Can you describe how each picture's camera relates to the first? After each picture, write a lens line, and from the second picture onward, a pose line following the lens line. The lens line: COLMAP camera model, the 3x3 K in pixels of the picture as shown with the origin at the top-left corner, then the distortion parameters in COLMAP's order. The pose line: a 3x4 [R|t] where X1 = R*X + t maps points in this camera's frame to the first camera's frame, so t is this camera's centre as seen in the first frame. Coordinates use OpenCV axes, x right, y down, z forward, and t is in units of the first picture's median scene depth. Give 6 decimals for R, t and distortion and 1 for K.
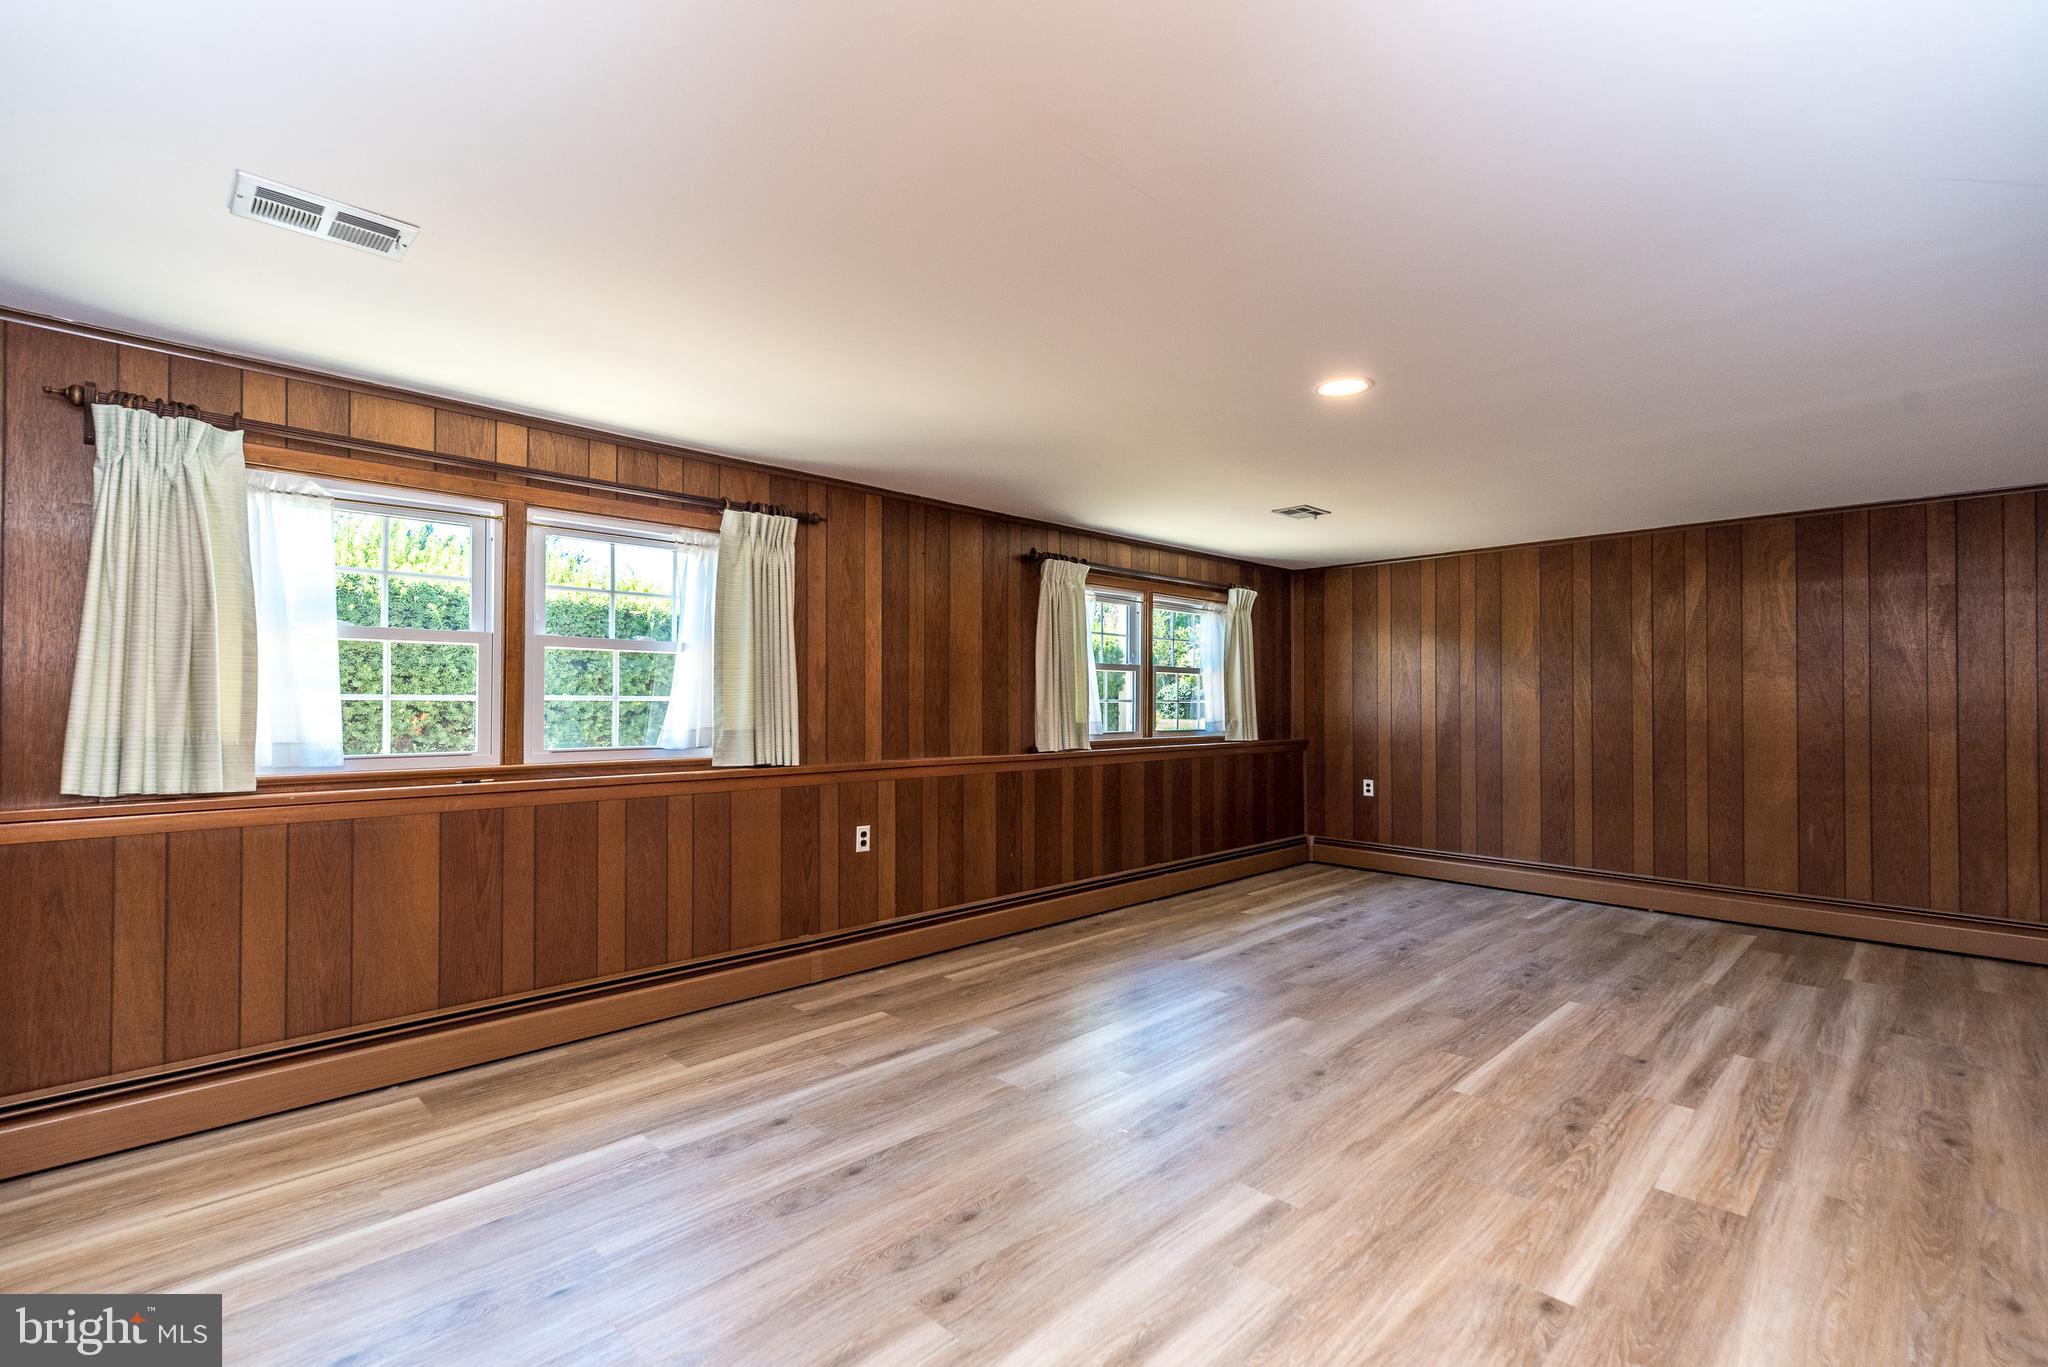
lens RADIAL K [[897.4, 0, 1004.5], [0, 897.4, 697.9], [0, 0, 1]] dist [0.008266, 0.000105]
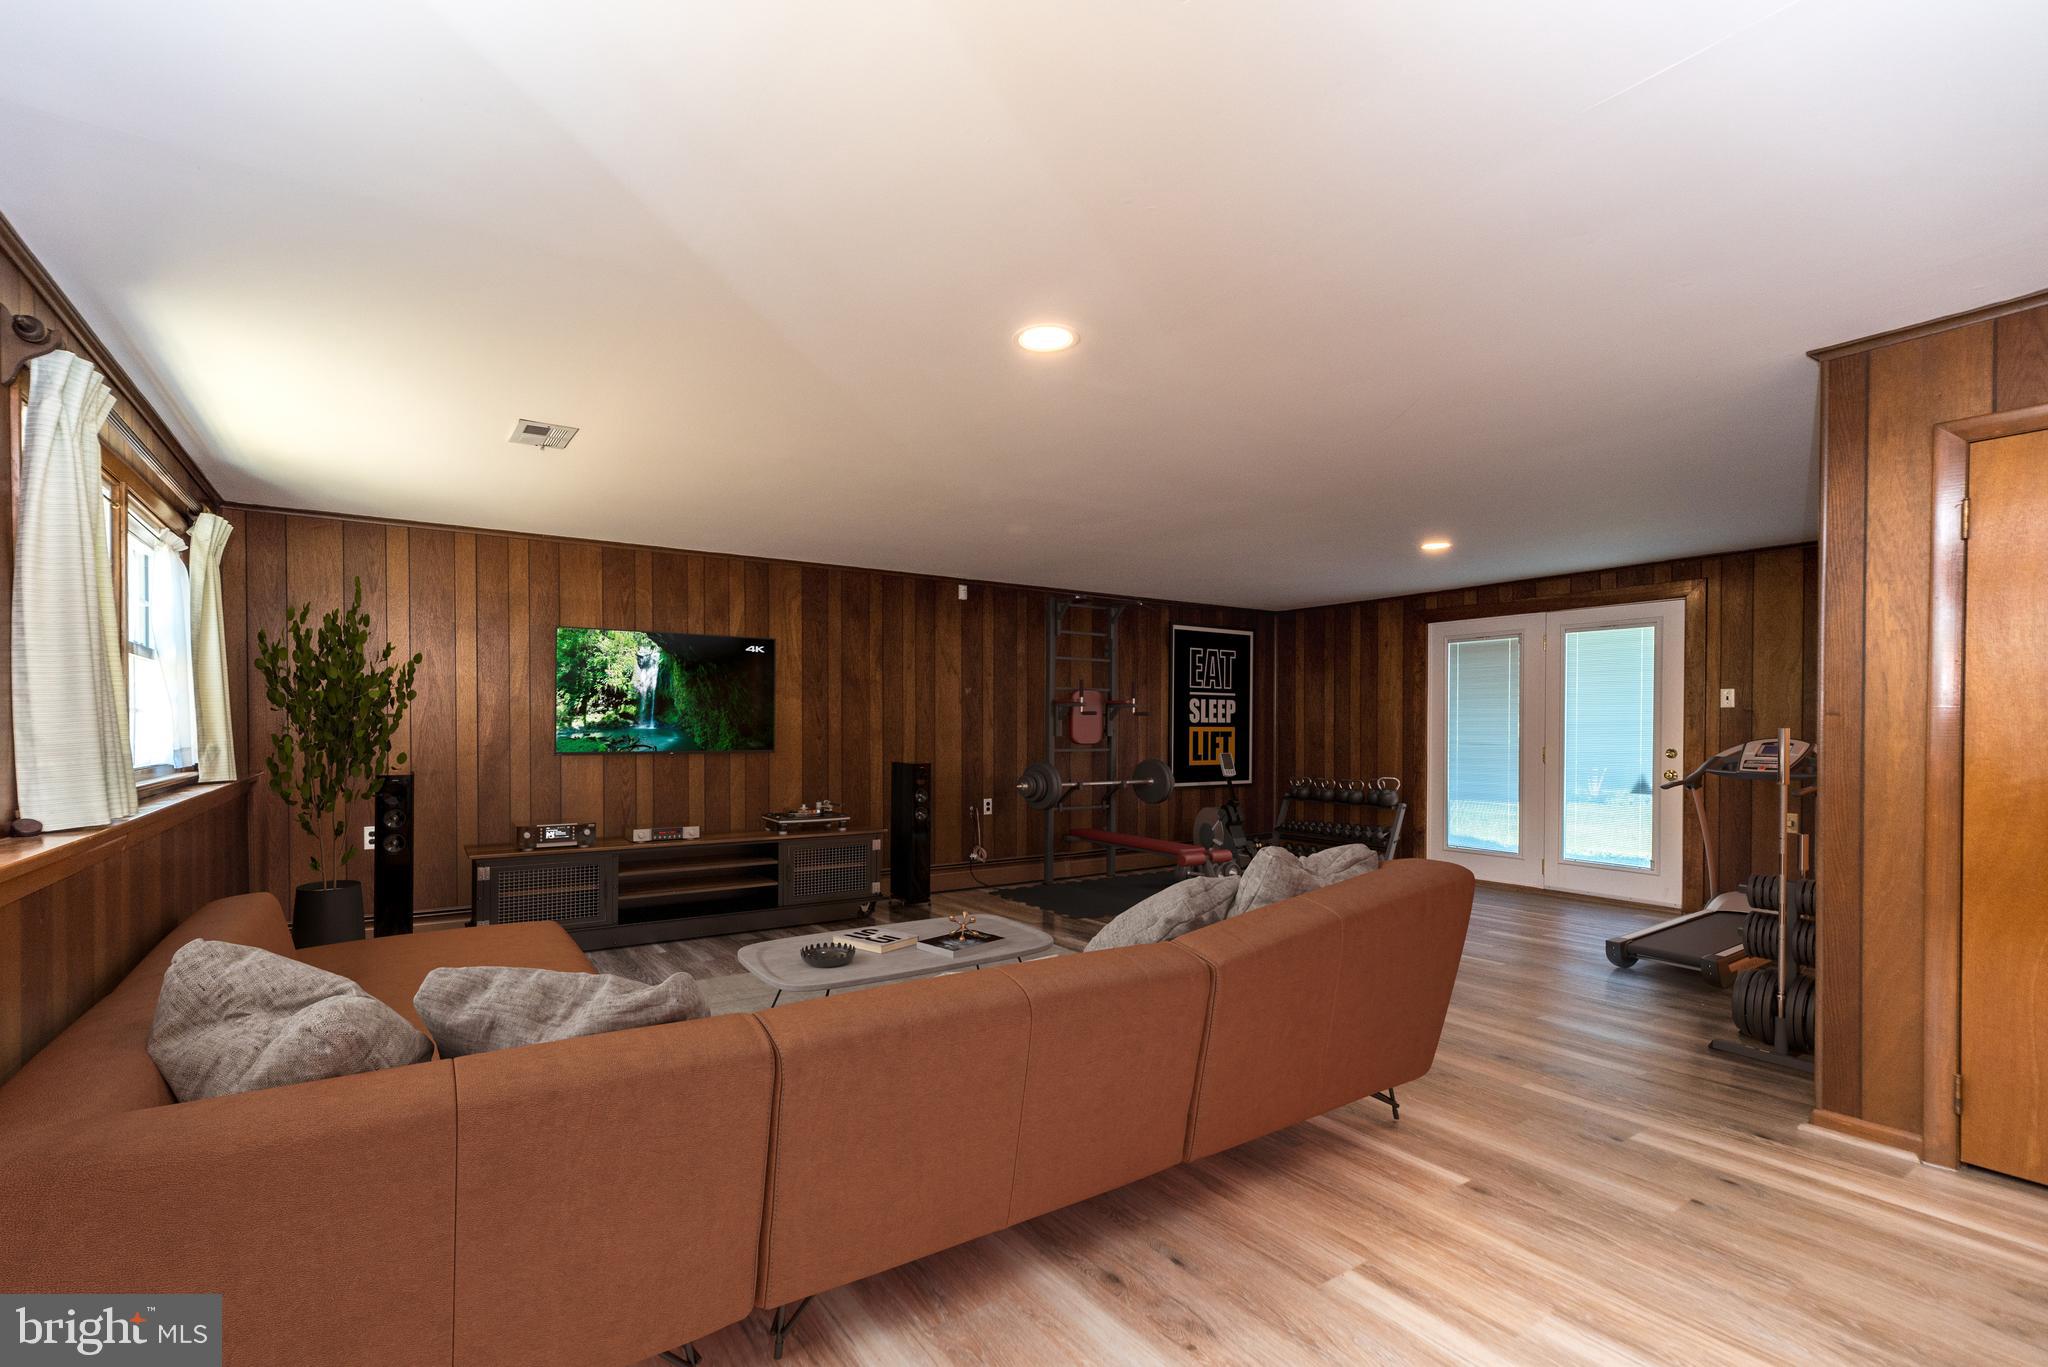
lens RADIAL K [[901.0, 0, 1017.2], [0, 901.0, 733.8], [0, 0, 1]] dist [0.001050, 0.000041]
pose [[0.184337, -0.008621, 0.982825, -0.213790], [-0.008164, 0.999914, 0.010302, 0.007284], [-0.982829, -0.009923, 0.184251, 0.398275]]
